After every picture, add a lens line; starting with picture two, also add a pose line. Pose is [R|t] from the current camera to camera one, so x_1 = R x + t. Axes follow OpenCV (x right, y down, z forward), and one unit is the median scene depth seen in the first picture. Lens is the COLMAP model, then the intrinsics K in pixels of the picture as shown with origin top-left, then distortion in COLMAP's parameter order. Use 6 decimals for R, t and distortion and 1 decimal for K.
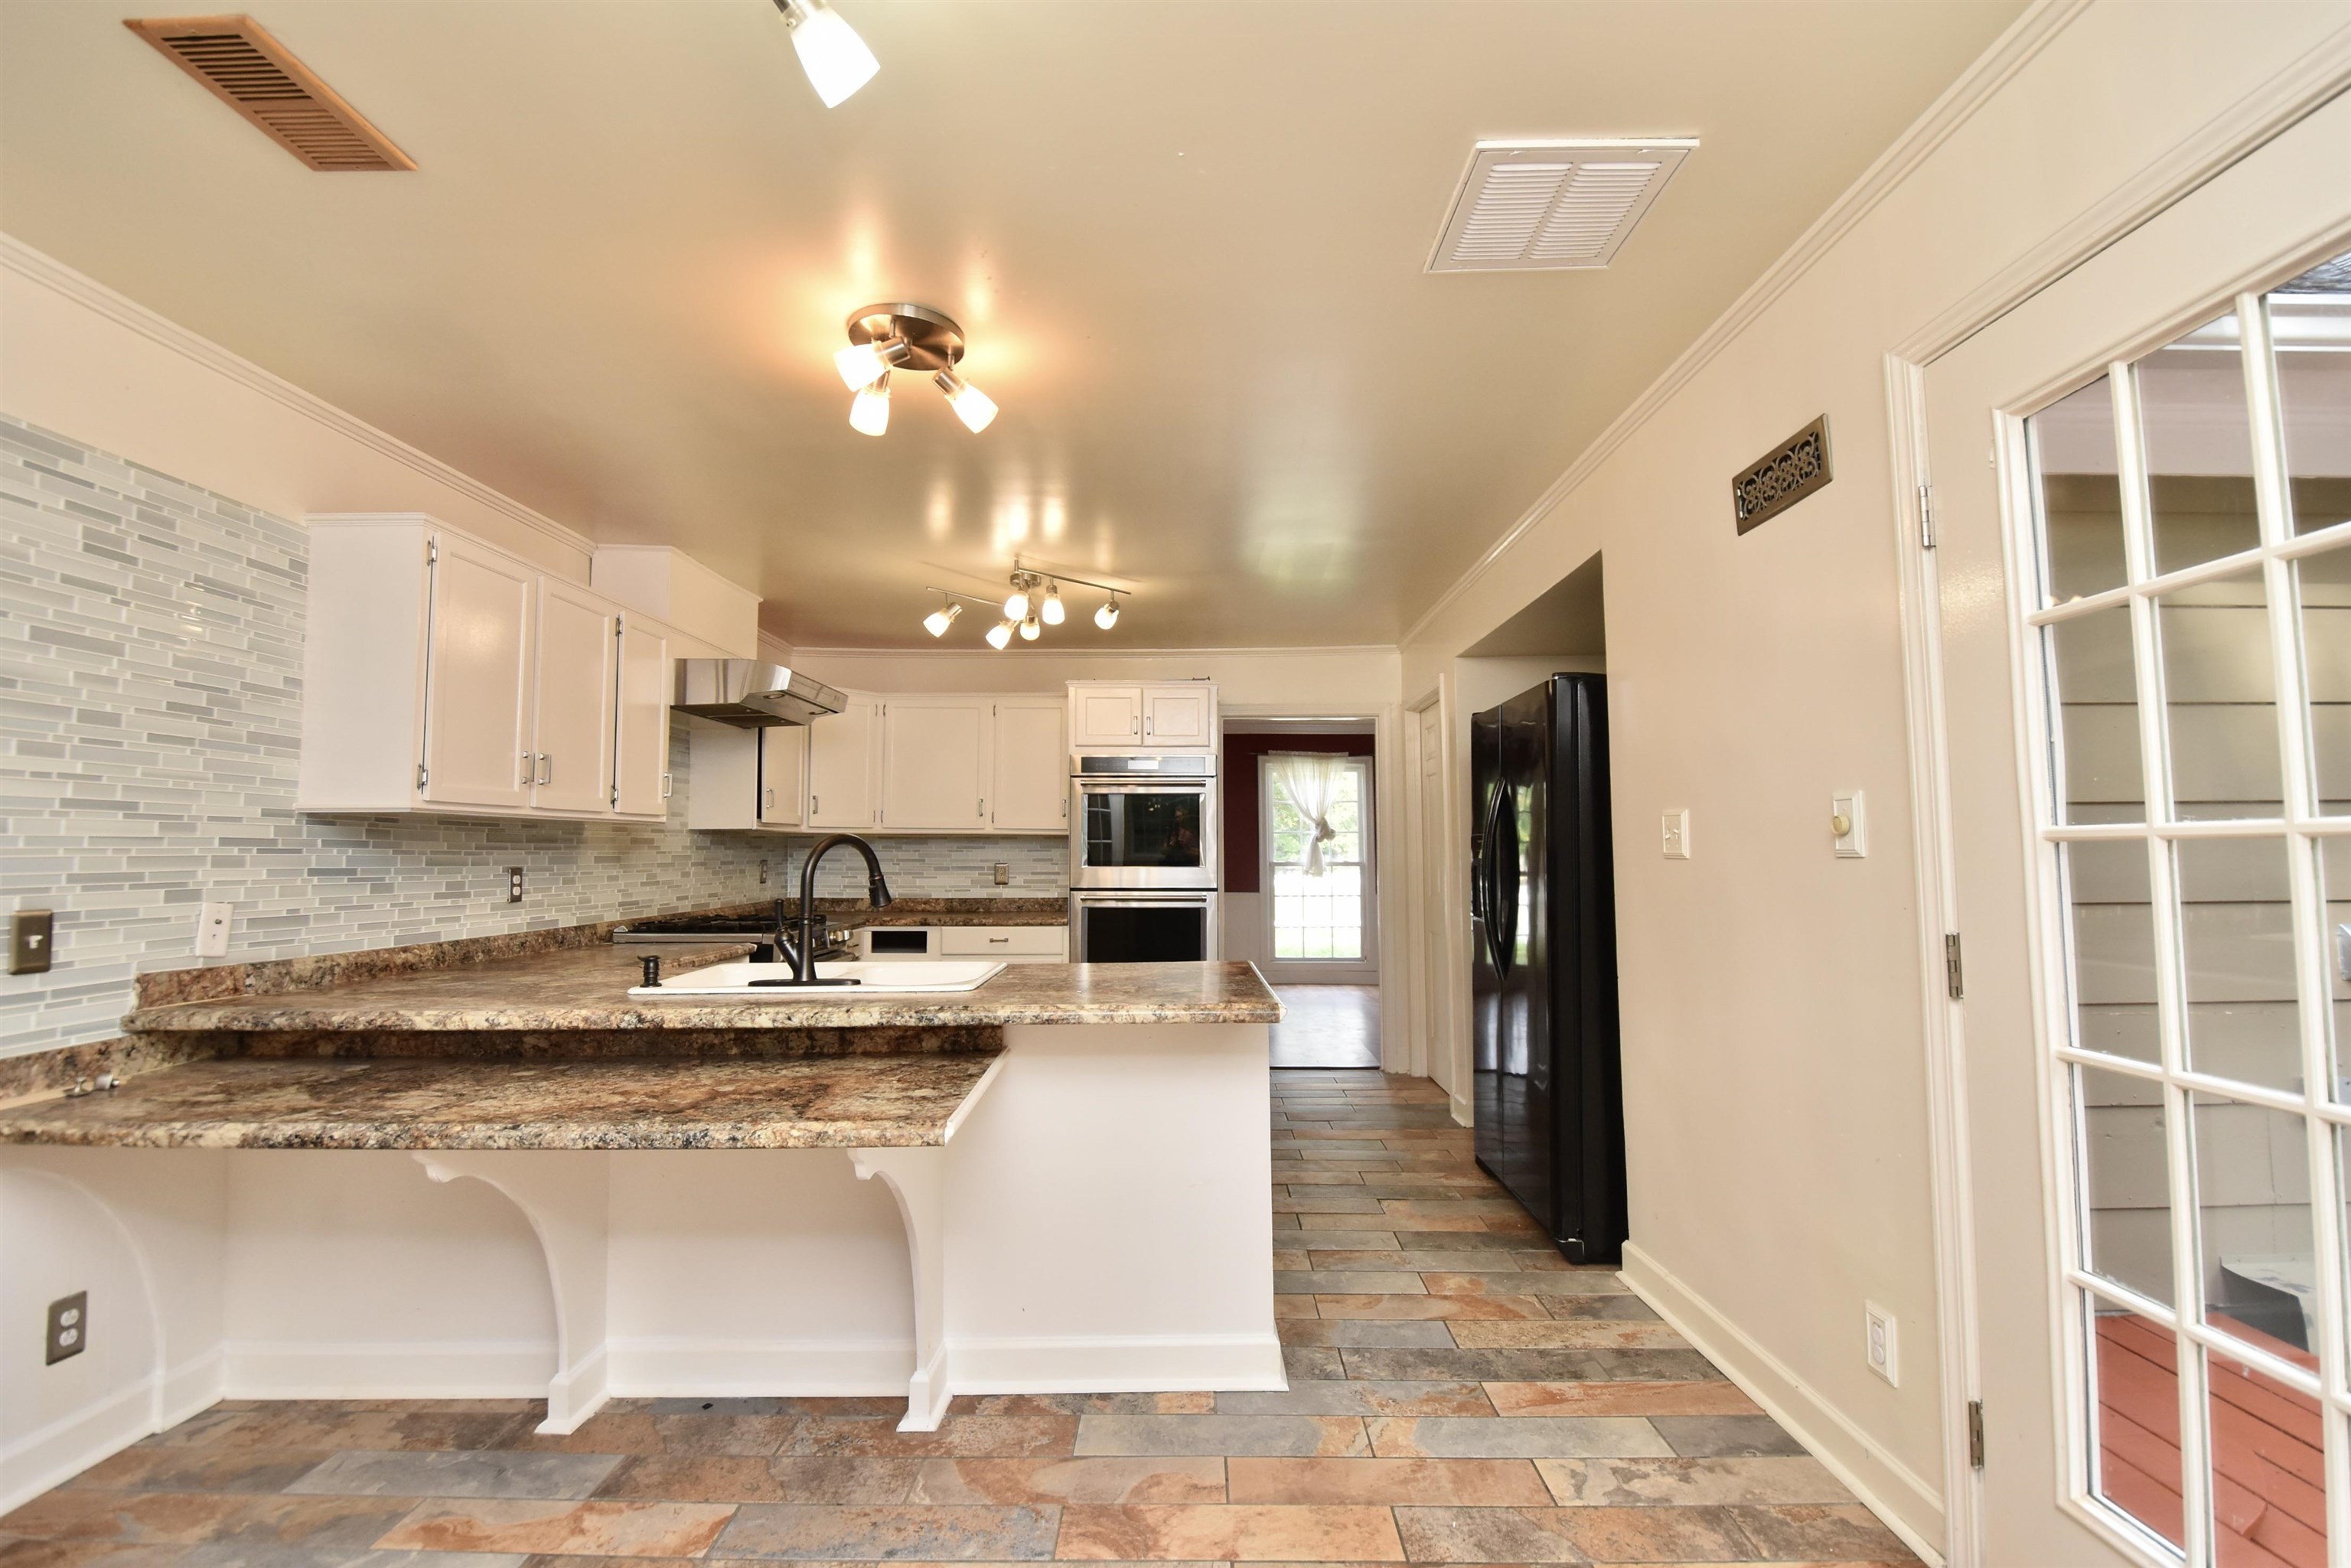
lens RADIAL K [[1039.7, 0, 1175.5], [0, 1039.7, 784.0], [0, 0, 1]] dist [0.023018, -0.027196]
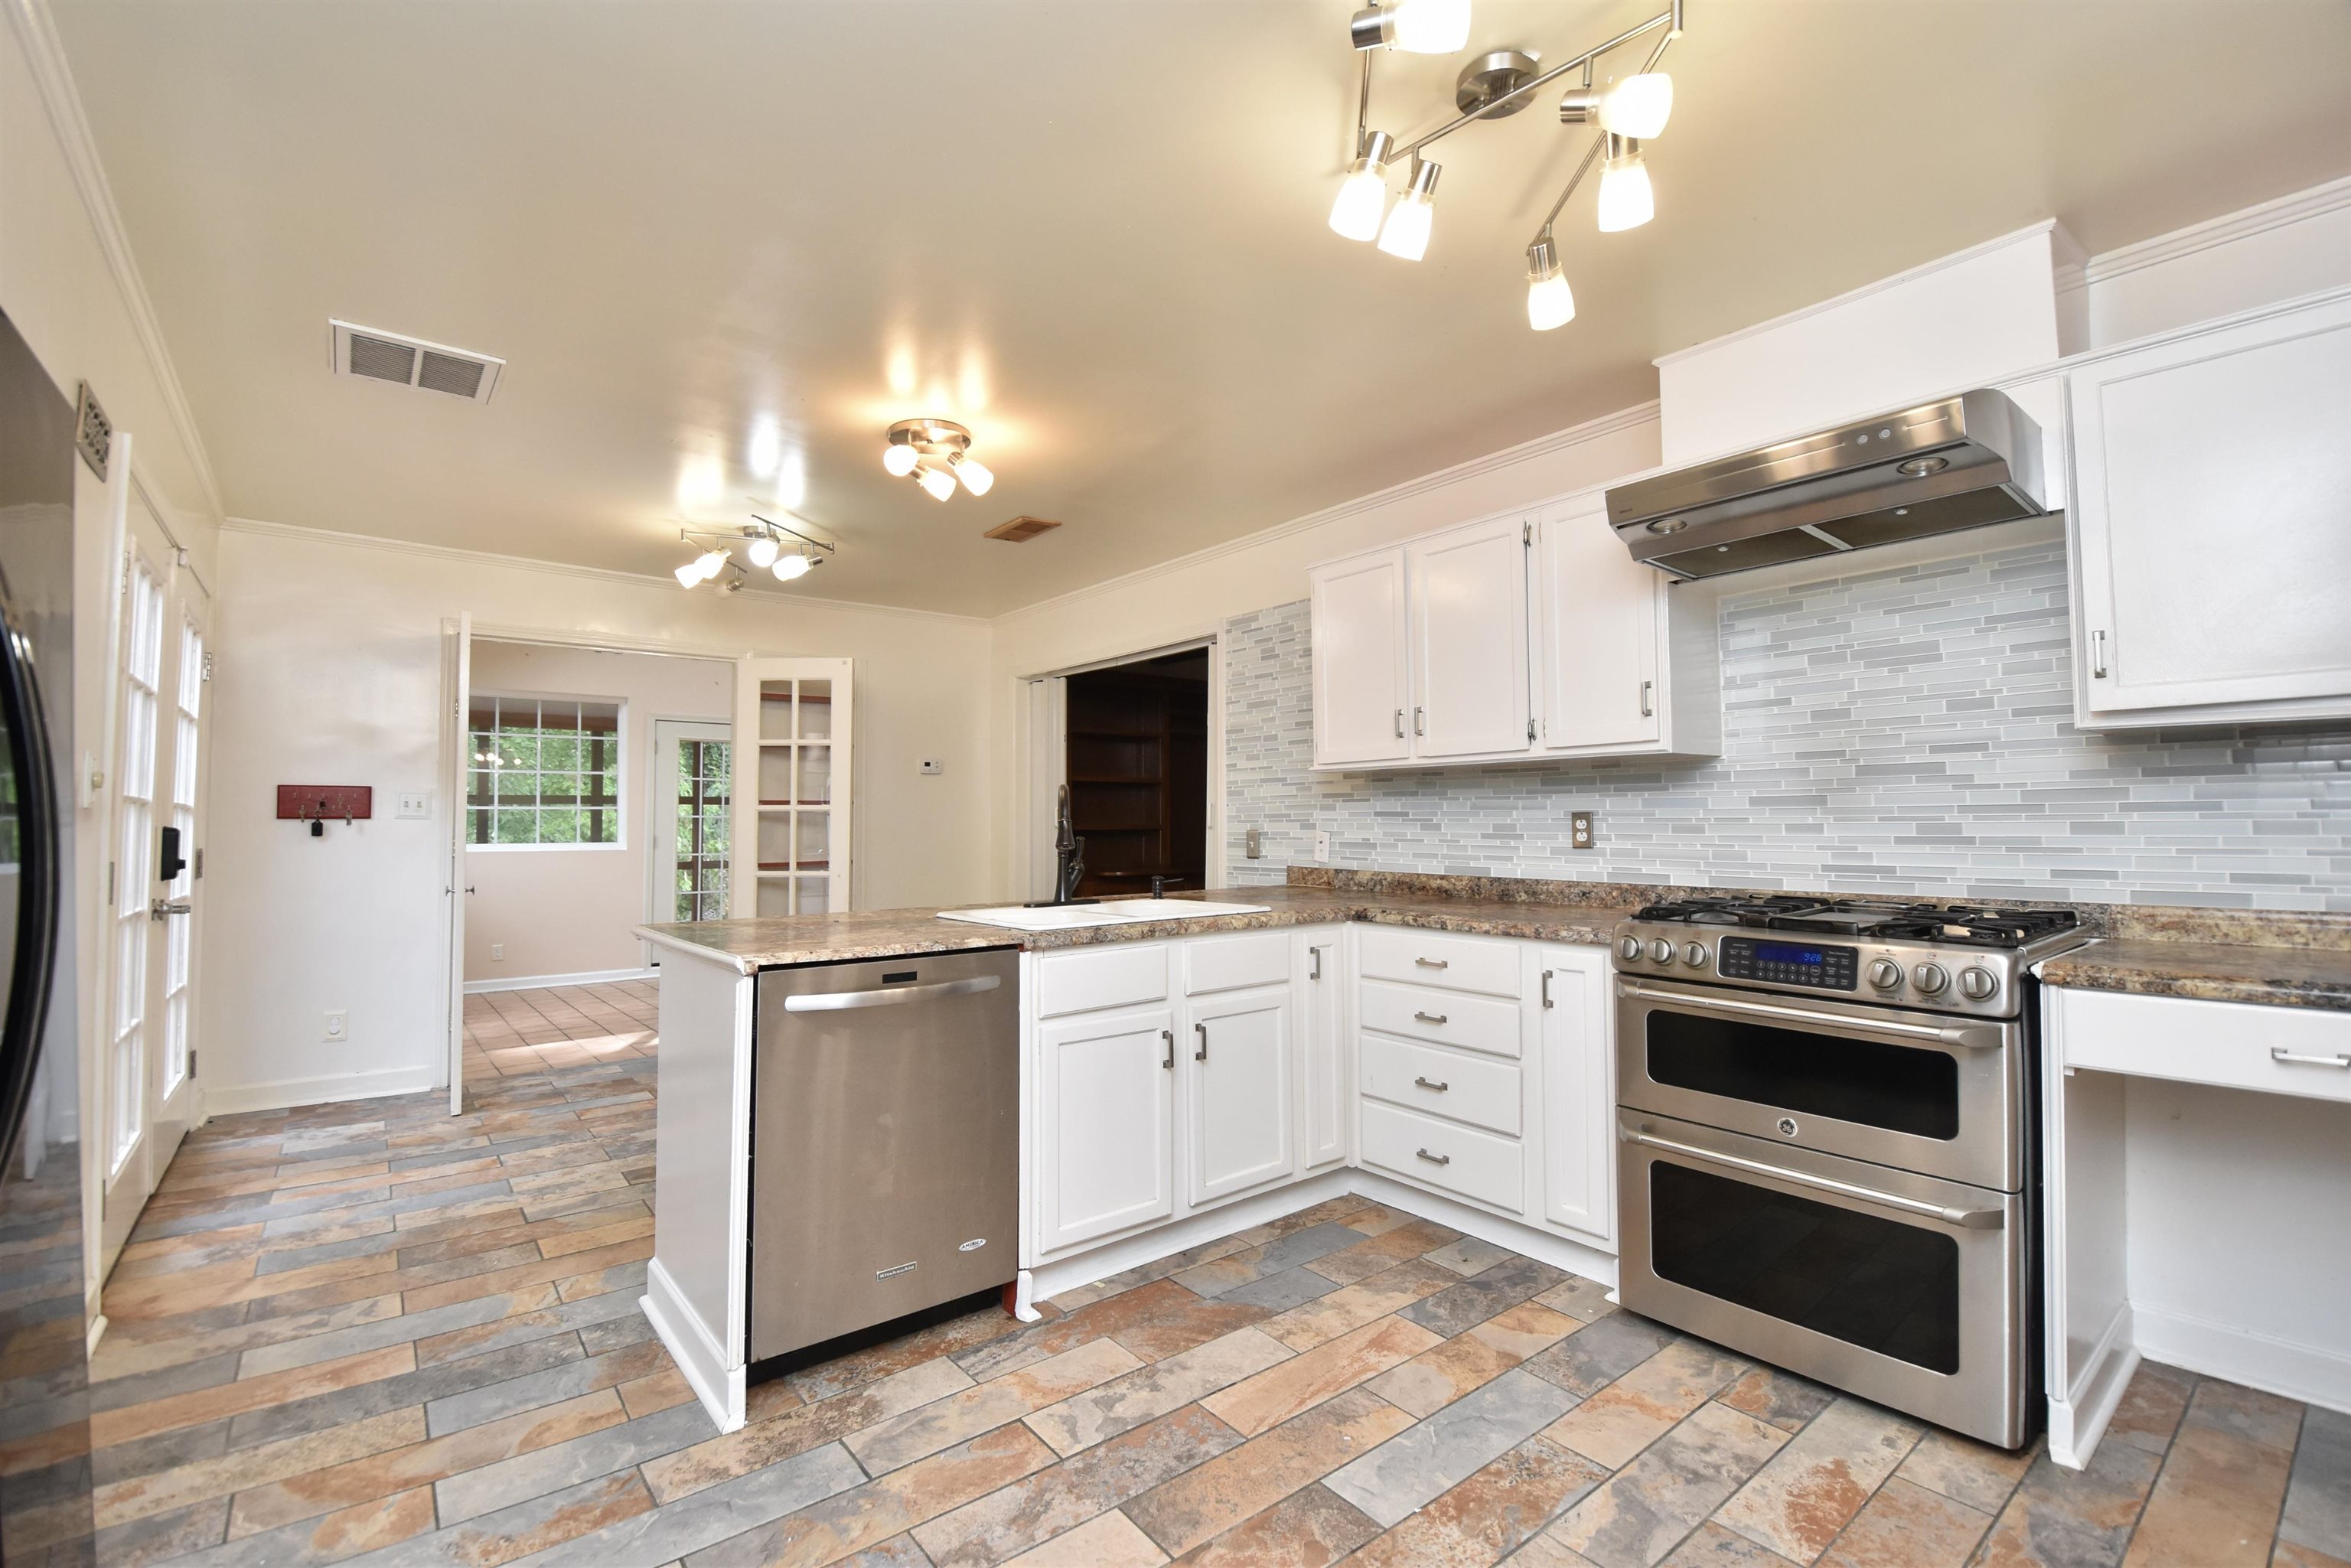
lens RADIAL K [[1039.7, 0, 1175.5], [0, 1039.7, 784.0], [0, 0, 1]] dist [0.023018, -0.027196]
pose [[-0.781122, -0.011876, -0.624265, 0.295557], [0.051364, 0.995208, -0.083203, 0.141674], [0.622262, -0.097056, -0.776769, 1.859090]]
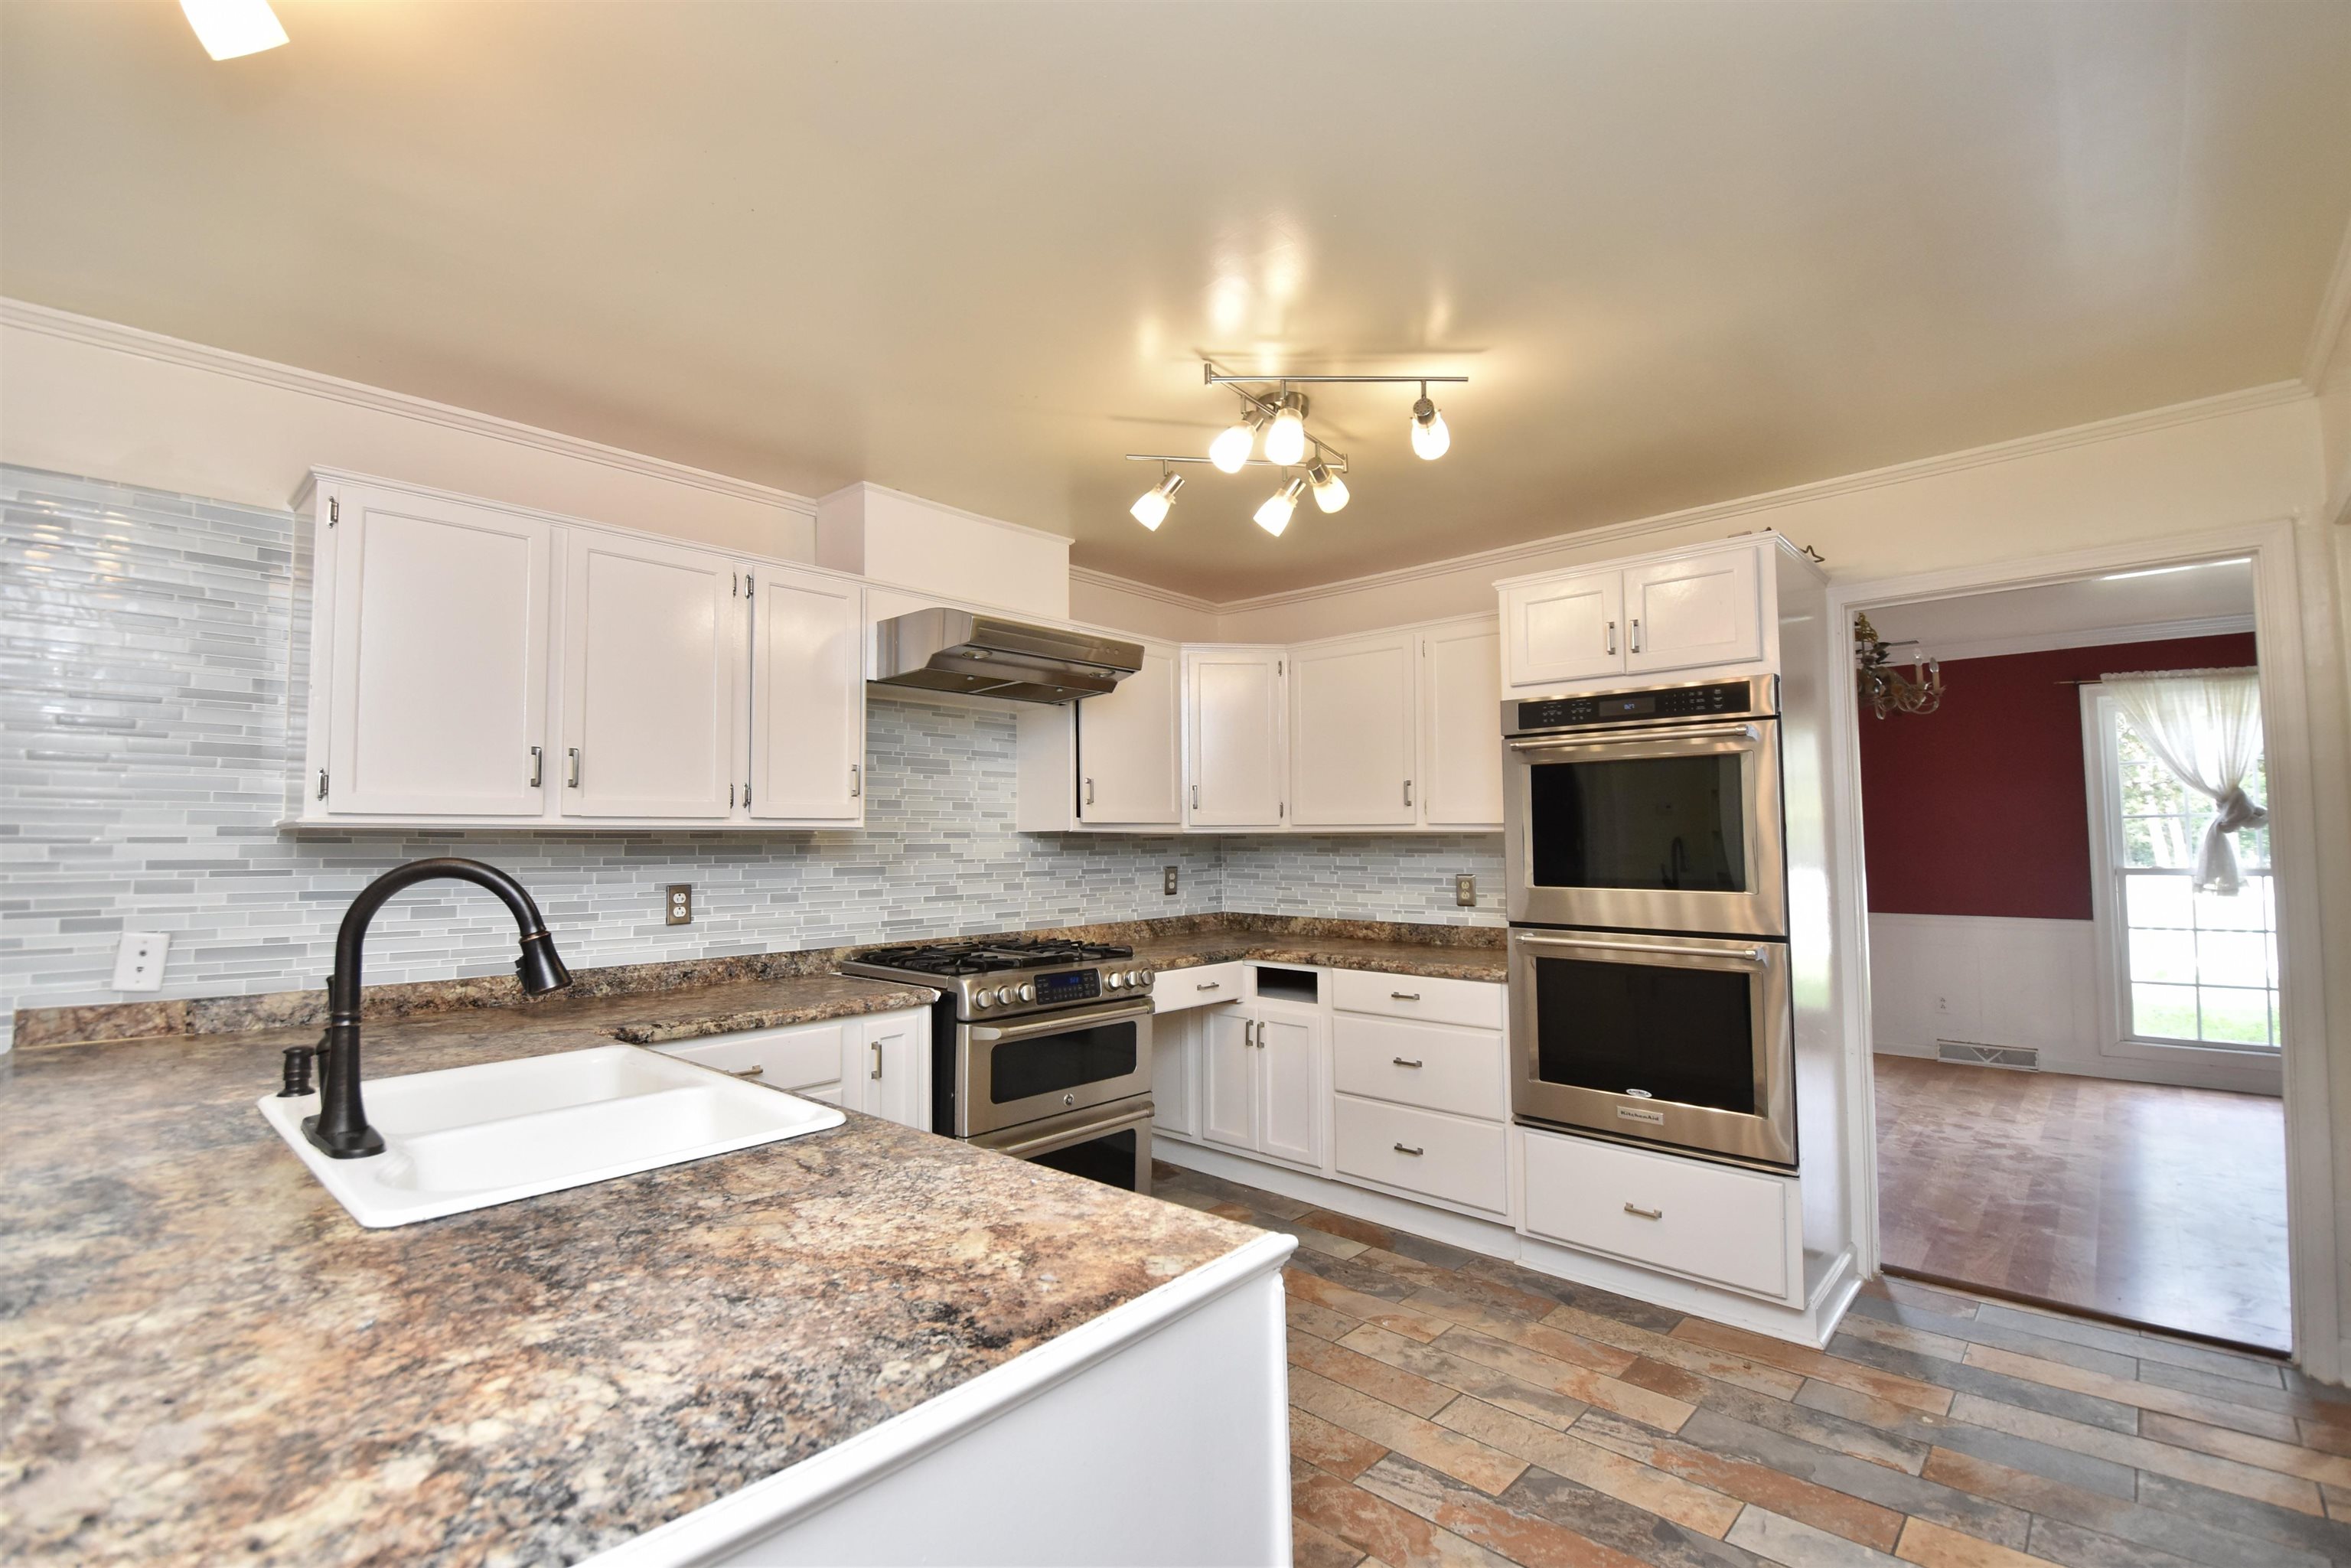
lens RADIAL K [[1039.7, 0, 1175.5], [0, 1039.7, 784.0], [0, 0, 1]] dist [0.023018, -0.027196]
pose [[0.745257, -0.039208, -0.665624, 0.303765], [0.046903, 0.998879, -0.006323, 0.027615], [0.665126, -0.026507, 0.746261, 0.784247]]
